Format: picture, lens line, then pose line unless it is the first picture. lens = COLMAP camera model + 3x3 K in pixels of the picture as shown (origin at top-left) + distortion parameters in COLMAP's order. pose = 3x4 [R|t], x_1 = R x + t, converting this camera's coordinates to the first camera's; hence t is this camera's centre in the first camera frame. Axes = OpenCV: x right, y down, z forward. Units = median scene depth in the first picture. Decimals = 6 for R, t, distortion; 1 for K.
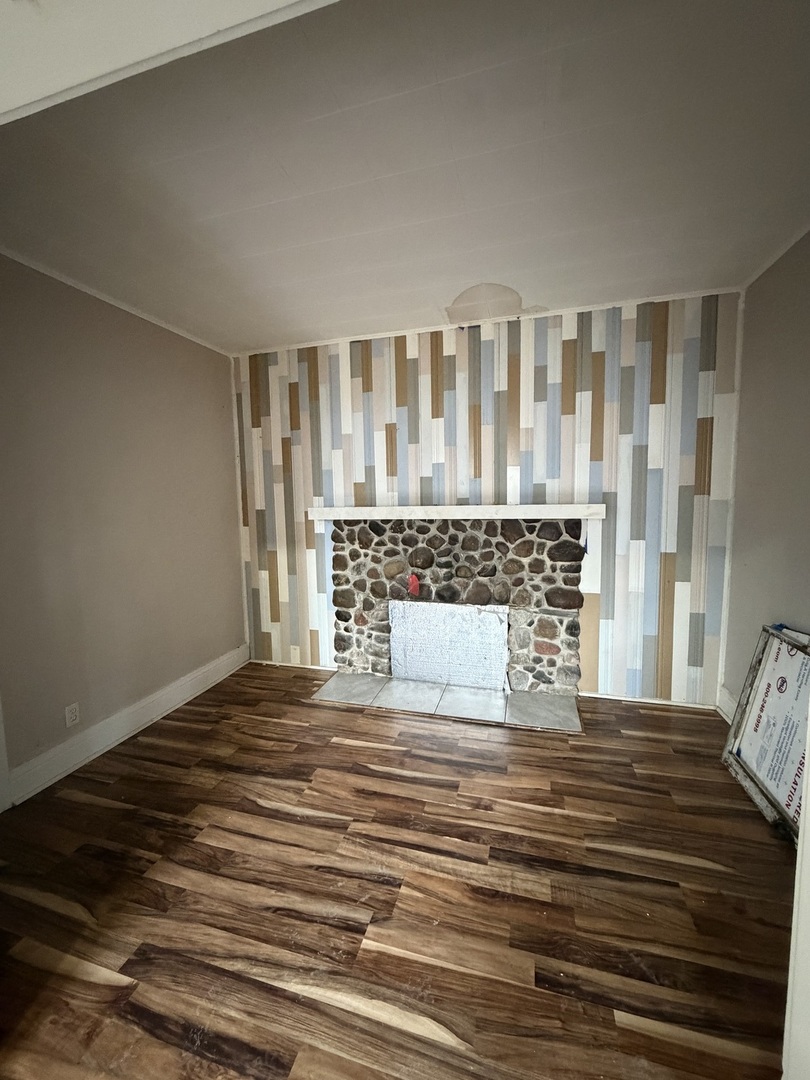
lens RADIAL K [[430.1, 0, 403.9], [0, 430.1, 542.7], [0, 0, 1]] dist [-0.002952, 0.000011]
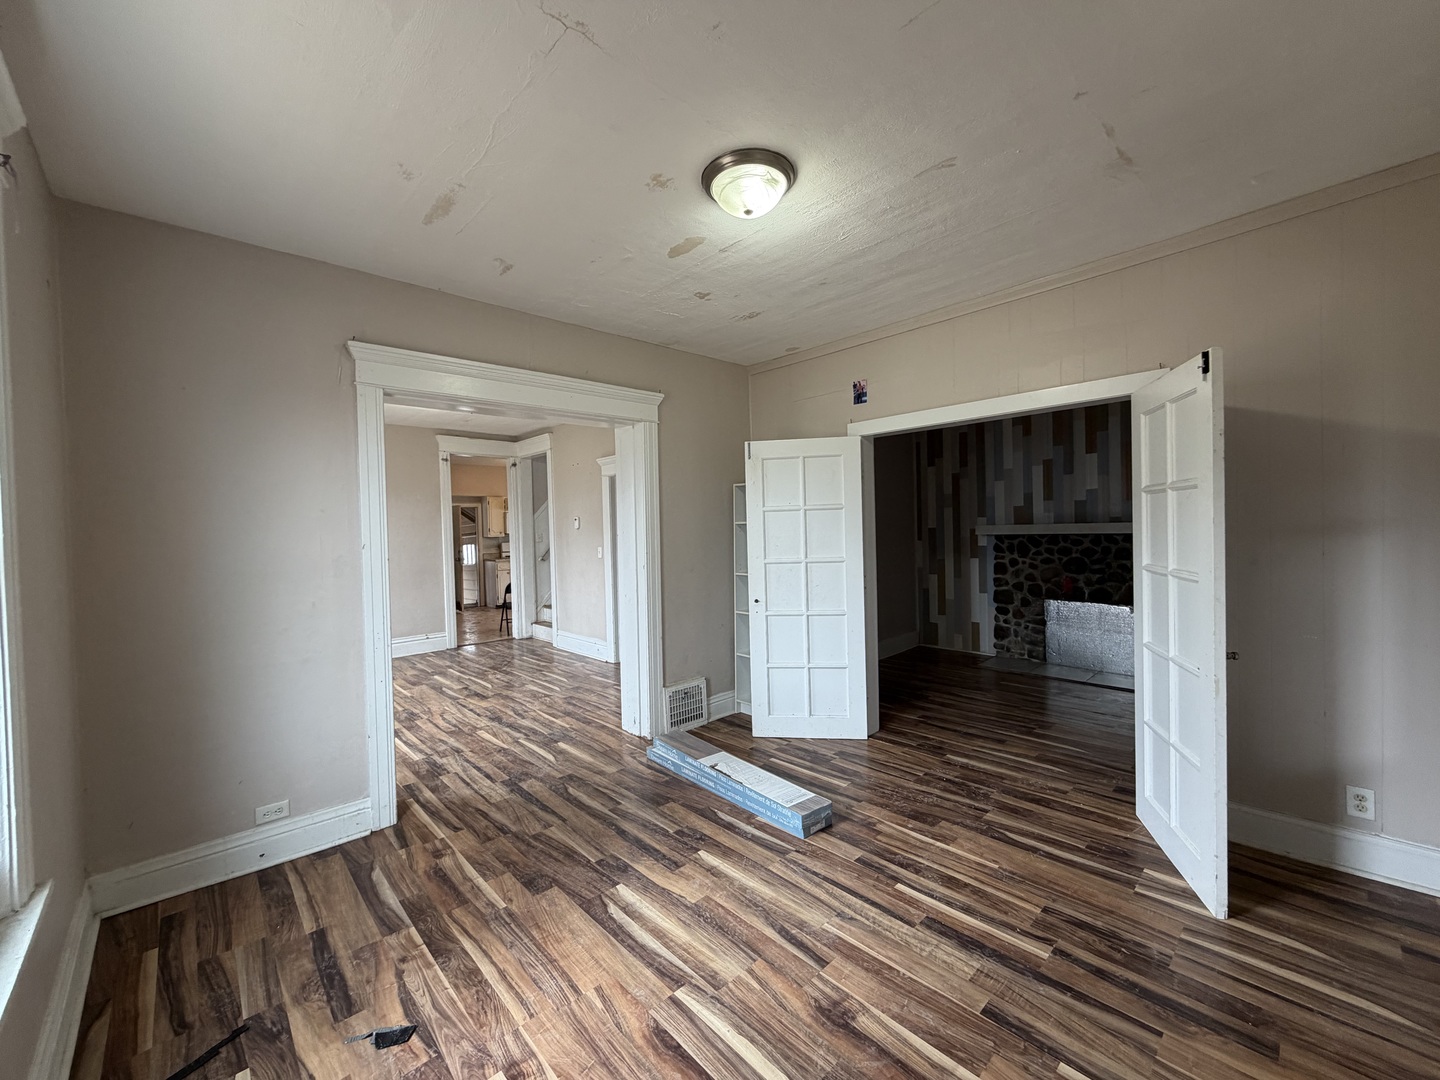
lens RADIAL K [[573.5, 0, 712.9], [0, 573.5, 544.8], [0, 0, 1]] dist [-0.002952, 0.000011]
pose [[0.852764, 0.007502, -0.522243, 0.011306], [-0.033611, 0.998613, -0.040536, 0.074767], [0.521214, 0.052121, 0.851833, -0.910803]]
